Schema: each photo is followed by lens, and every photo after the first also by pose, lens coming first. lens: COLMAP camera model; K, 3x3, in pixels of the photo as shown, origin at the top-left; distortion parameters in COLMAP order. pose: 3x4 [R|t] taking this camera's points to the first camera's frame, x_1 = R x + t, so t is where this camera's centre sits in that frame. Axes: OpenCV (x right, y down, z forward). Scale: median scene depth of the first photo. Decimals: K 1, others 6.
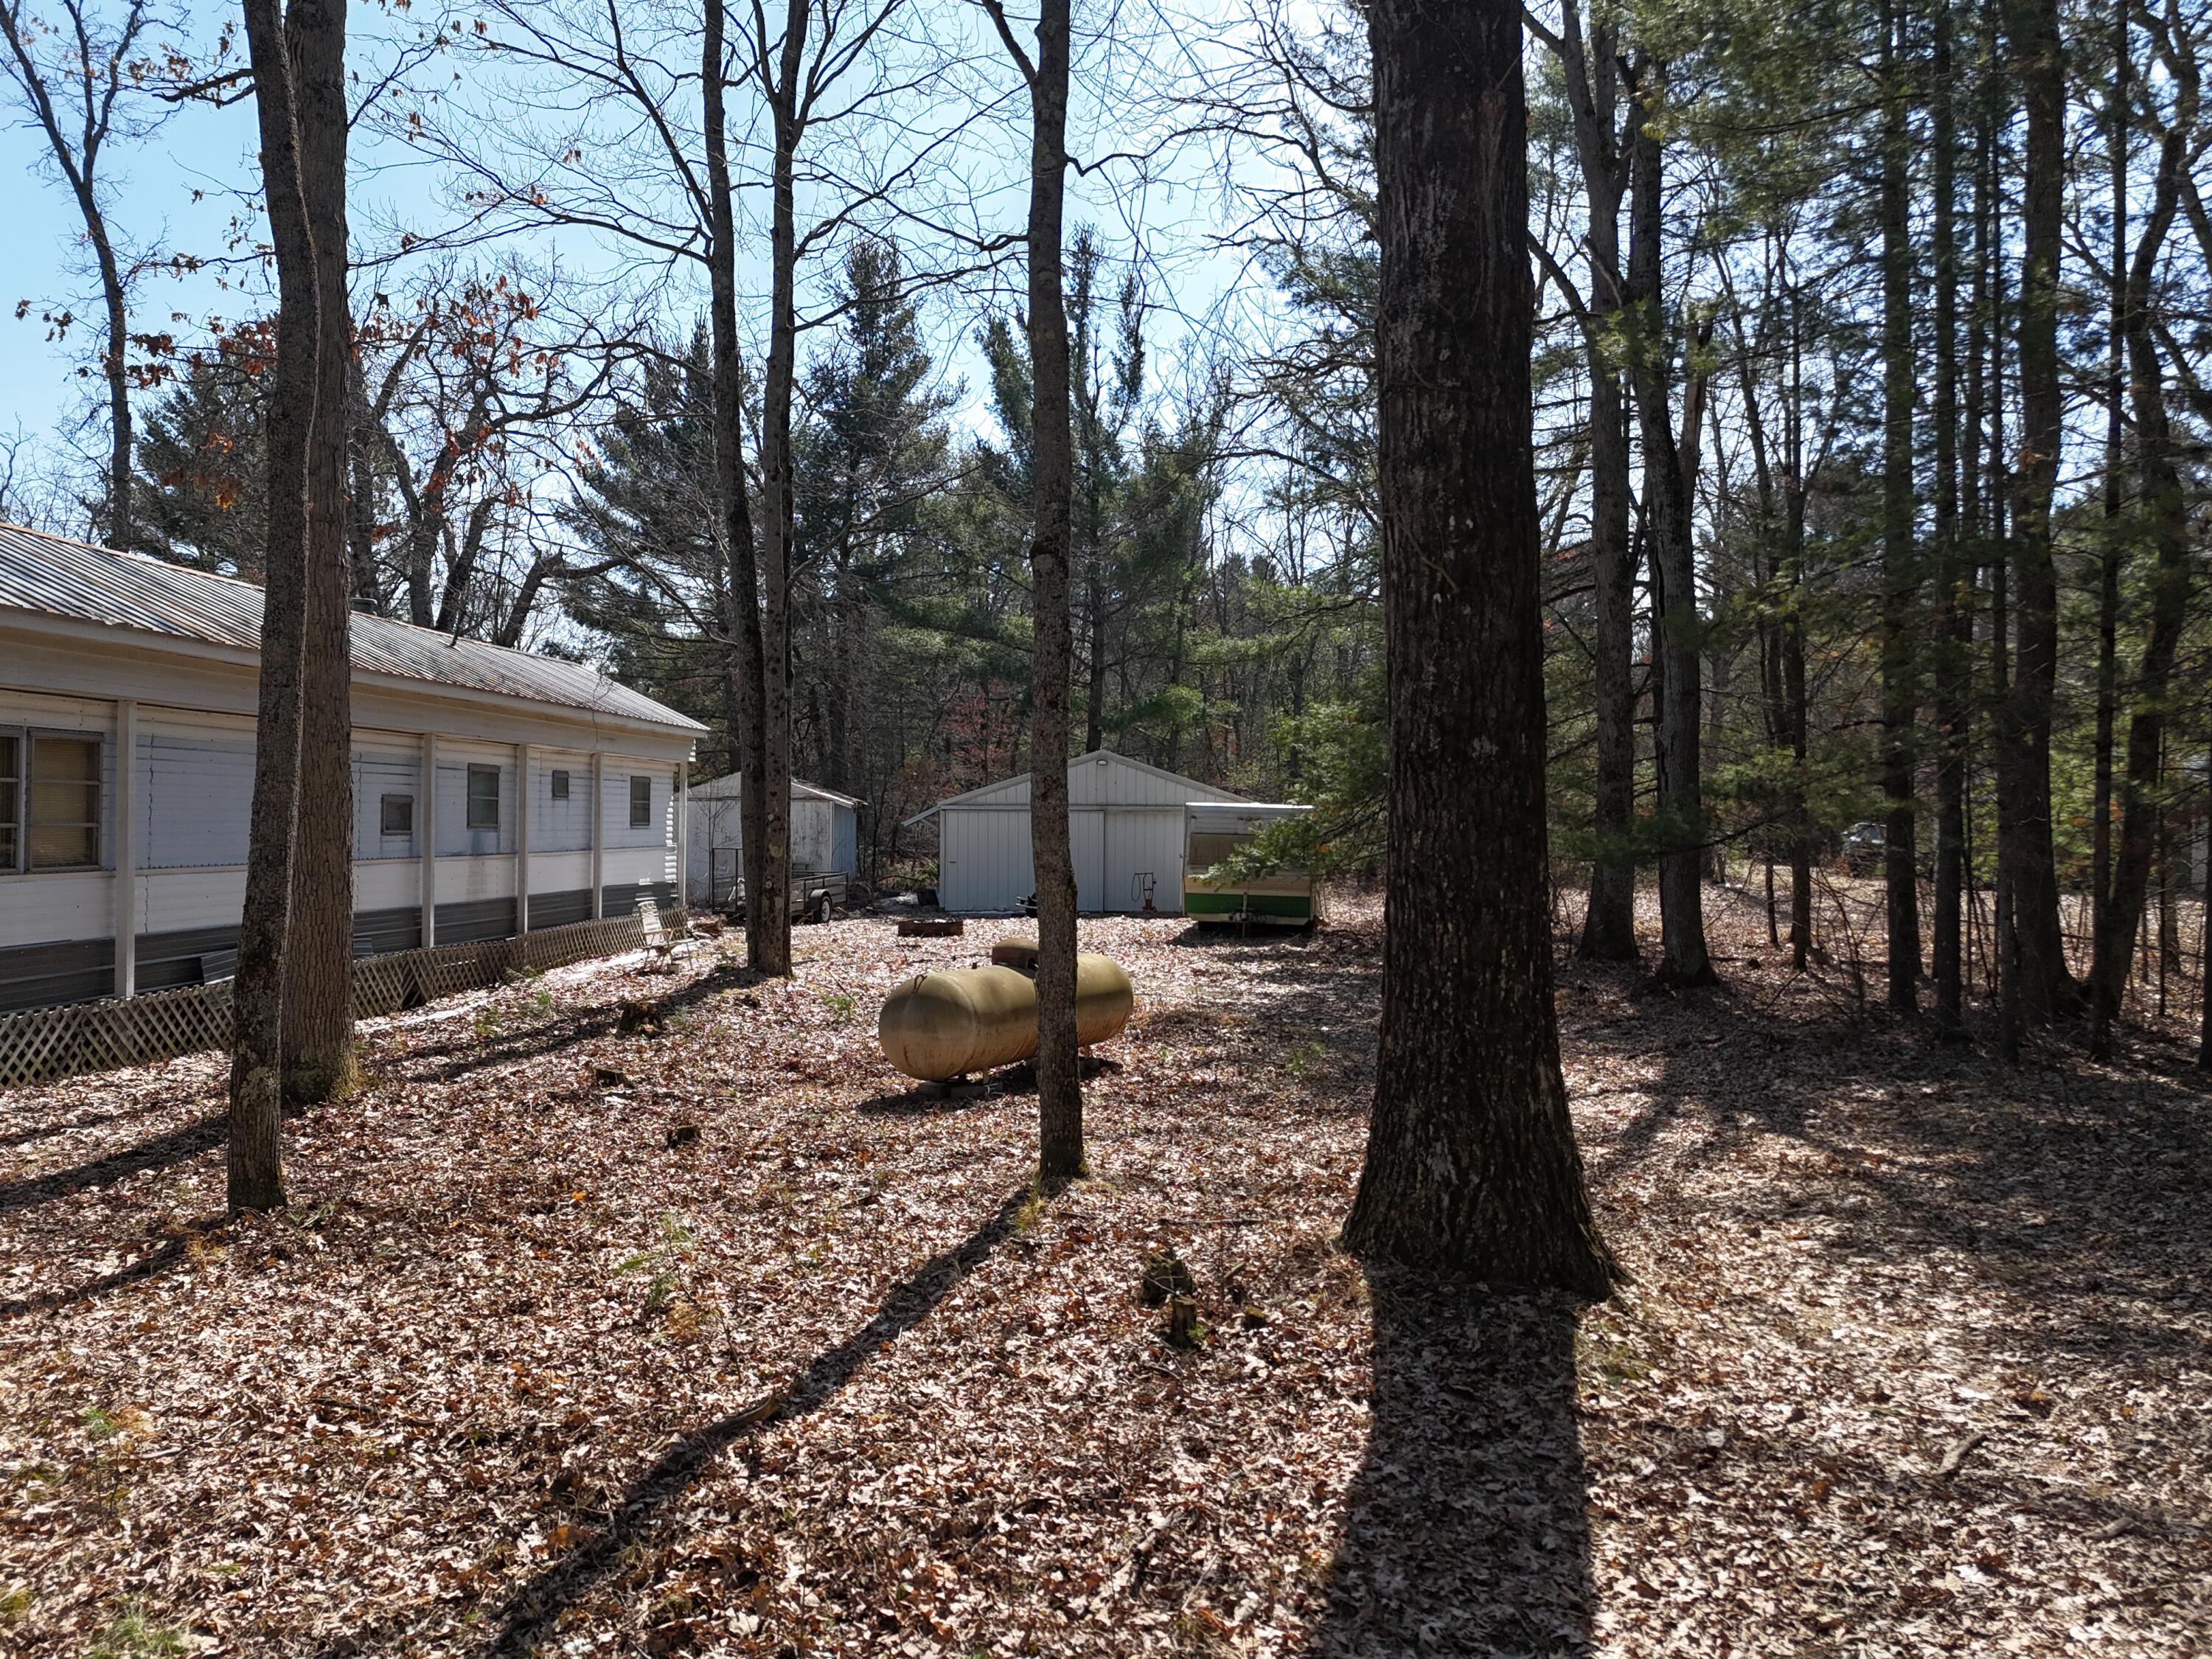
lens RADIAL K [[1629.9, 0, 1108.1], [0, 1629.9, 821.8], [0, 0, 1]] dist [0.080092, -0.062580]
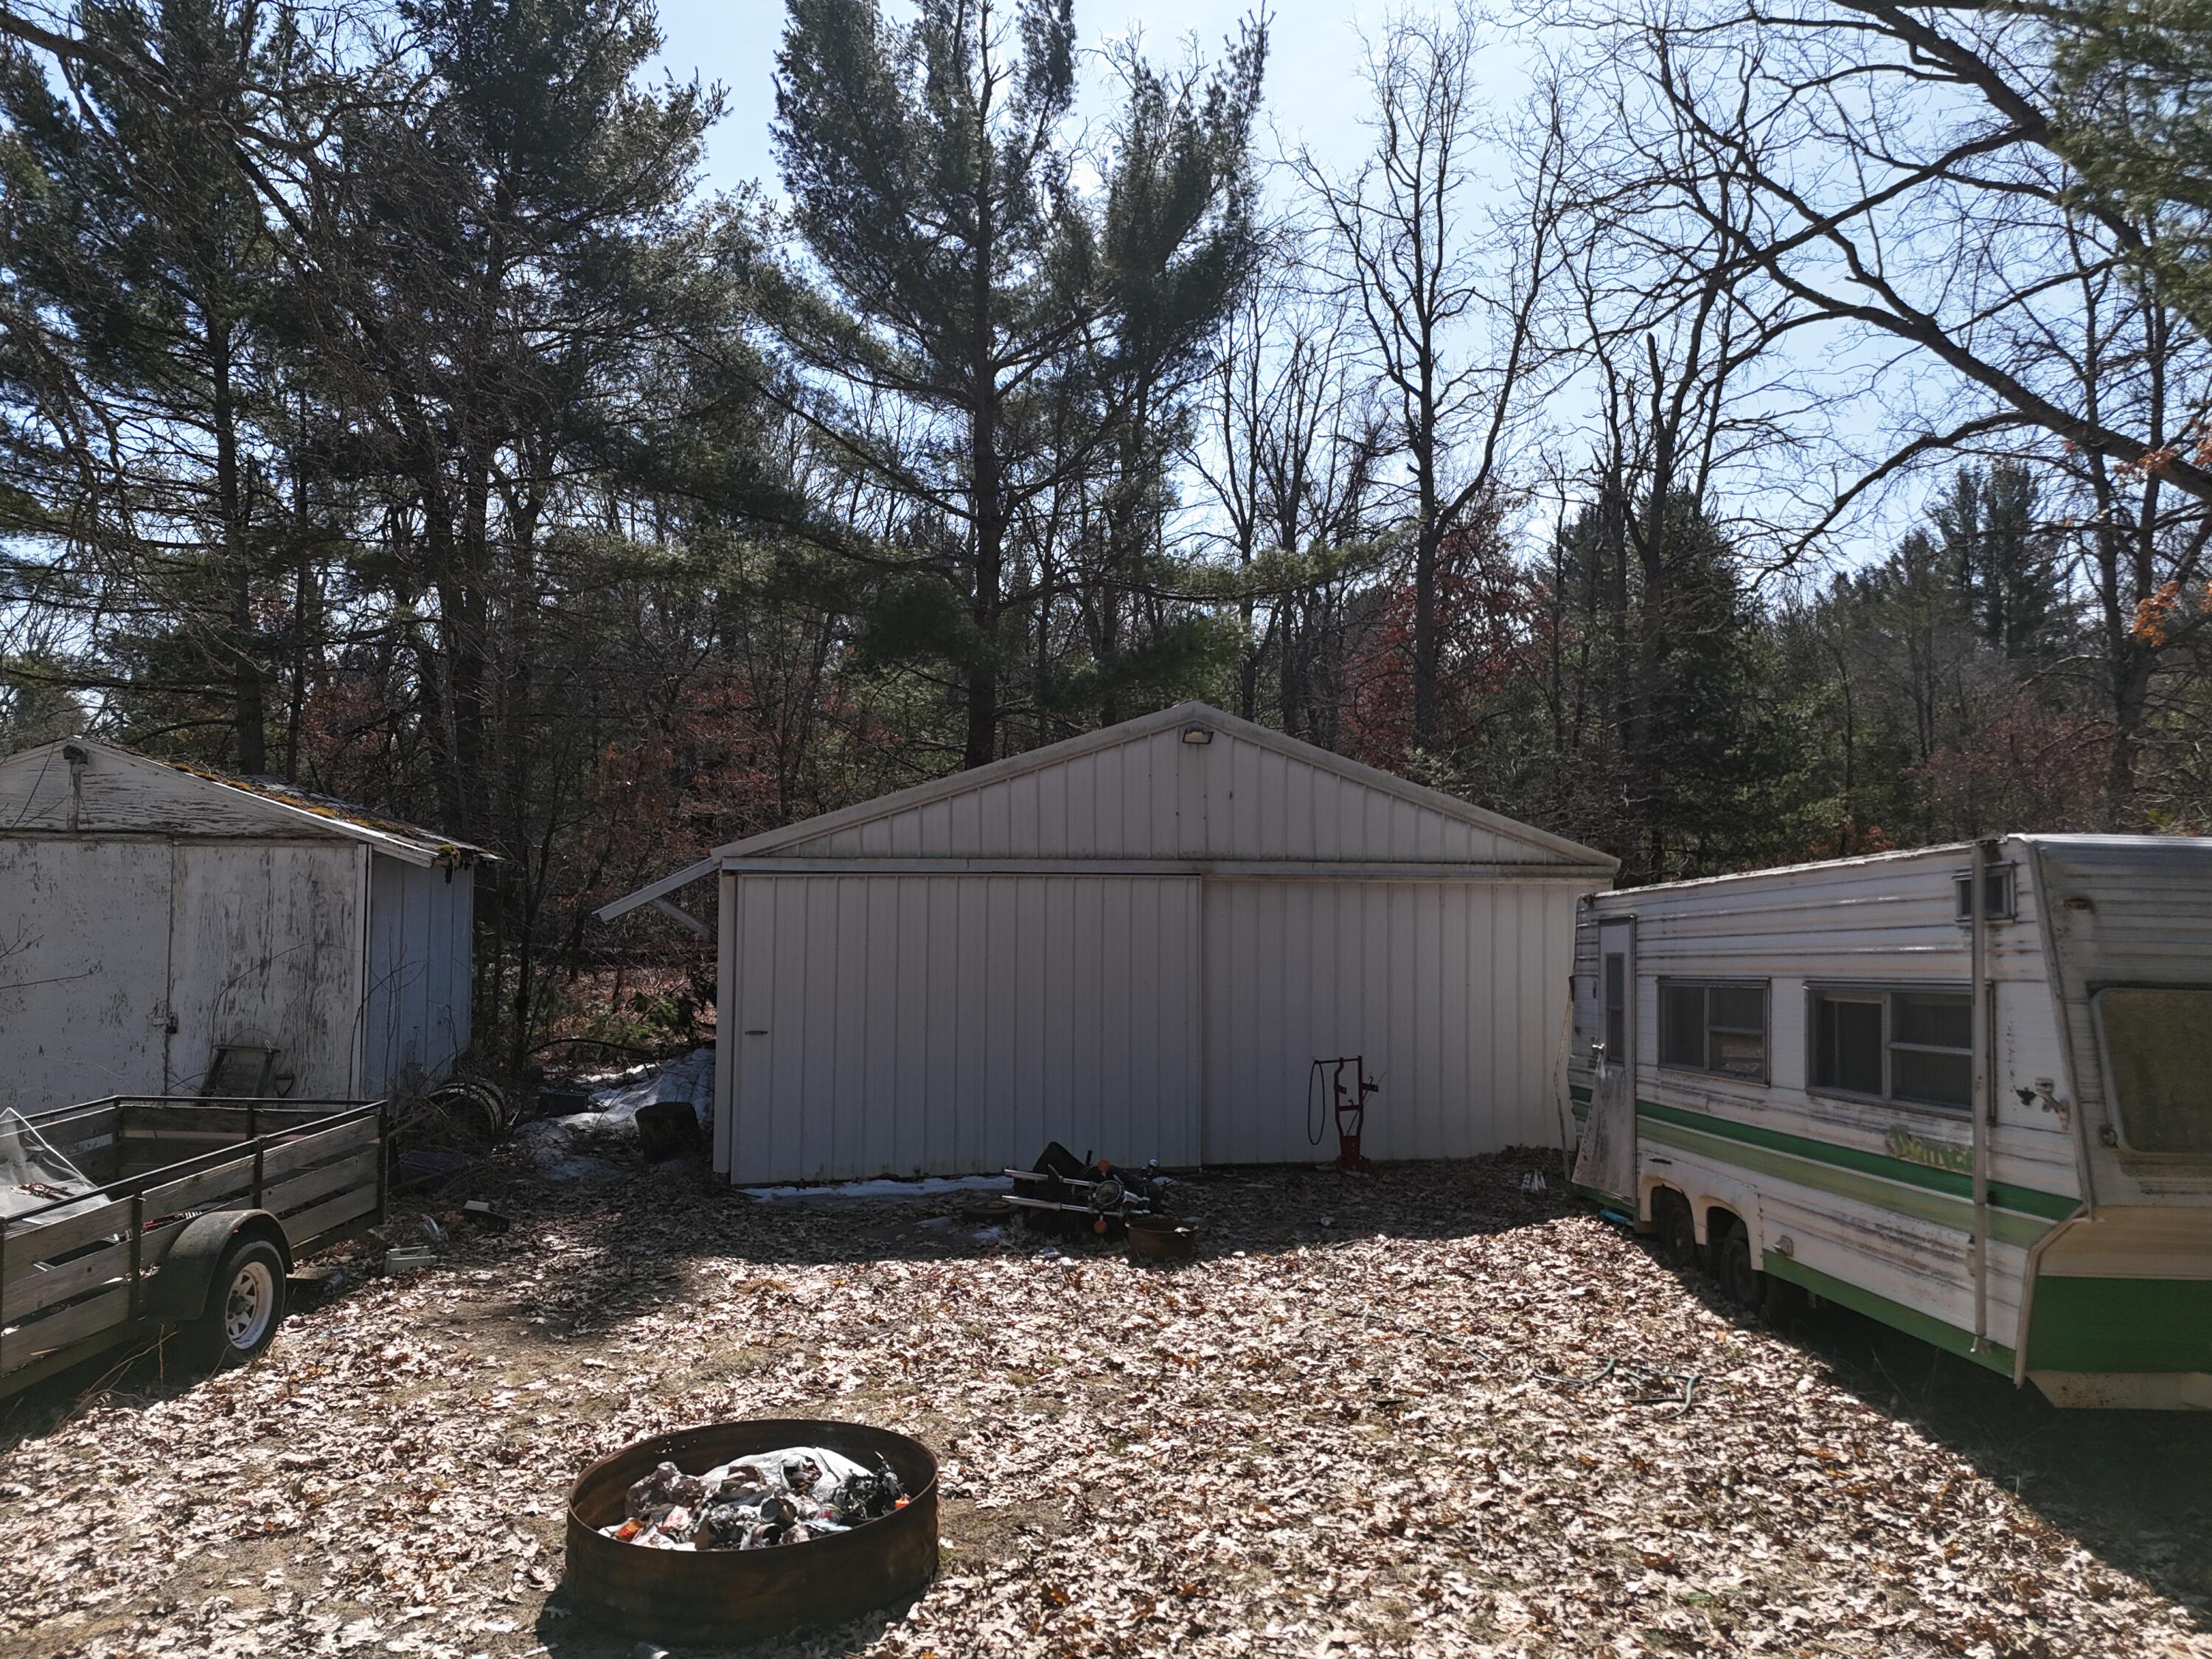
lens RADIAL K [[1629.9, 0, 1108.1], [0, 1629.9, 821.8], [0, 0, 1]] dist [0.080092, -0.062580]
pose [[0.984526, 0.005156, 0.175160, -0.061310], [0.002229, 0.999118, -0.041941, -0.002318], [-0.175222, 0.041683, 0.983646, 0.480625]]
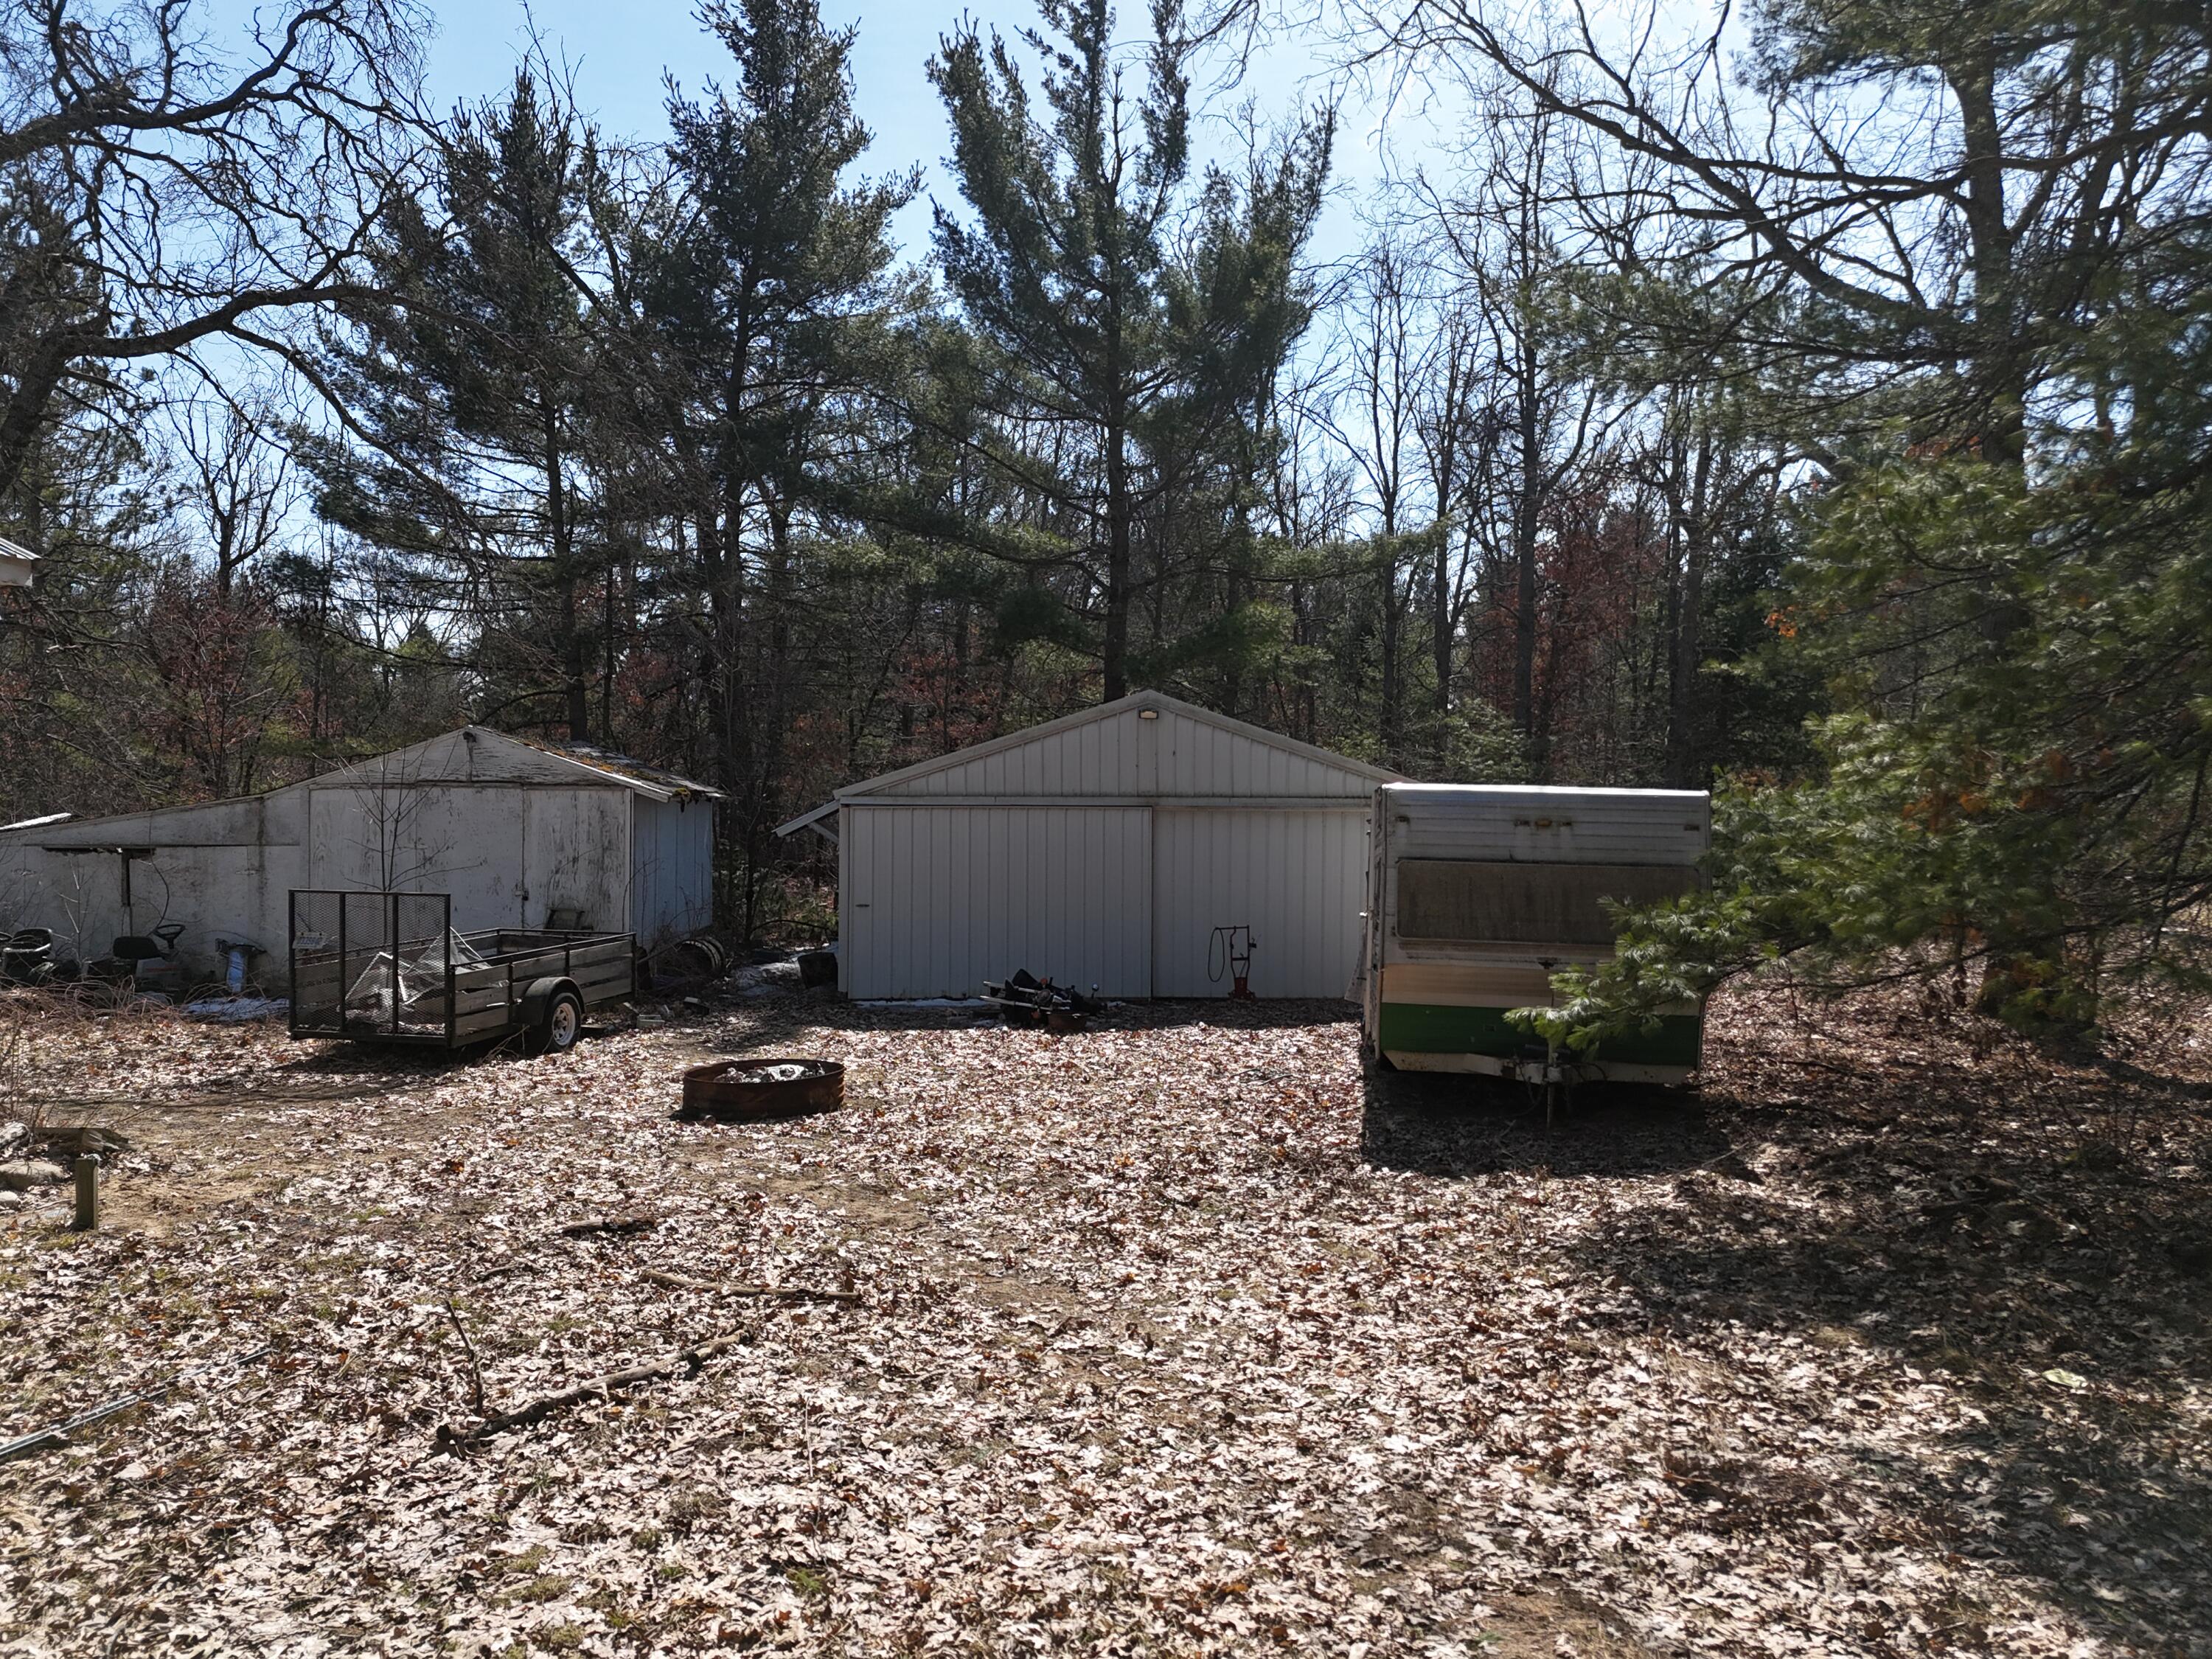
lens RADIAL K [[1629.9, 0, 1108.1], [0, 1629.9, 821.8], [0, 0, 1]] dist [0.080092, -0.062580]
pose [[0.999992, -0.003288, 0.002226, -0.012951], [0.003287, 0.999995, 0.000307, -0.001181], [-0.002227, -0.000299, 0.999997, 0.345642]]
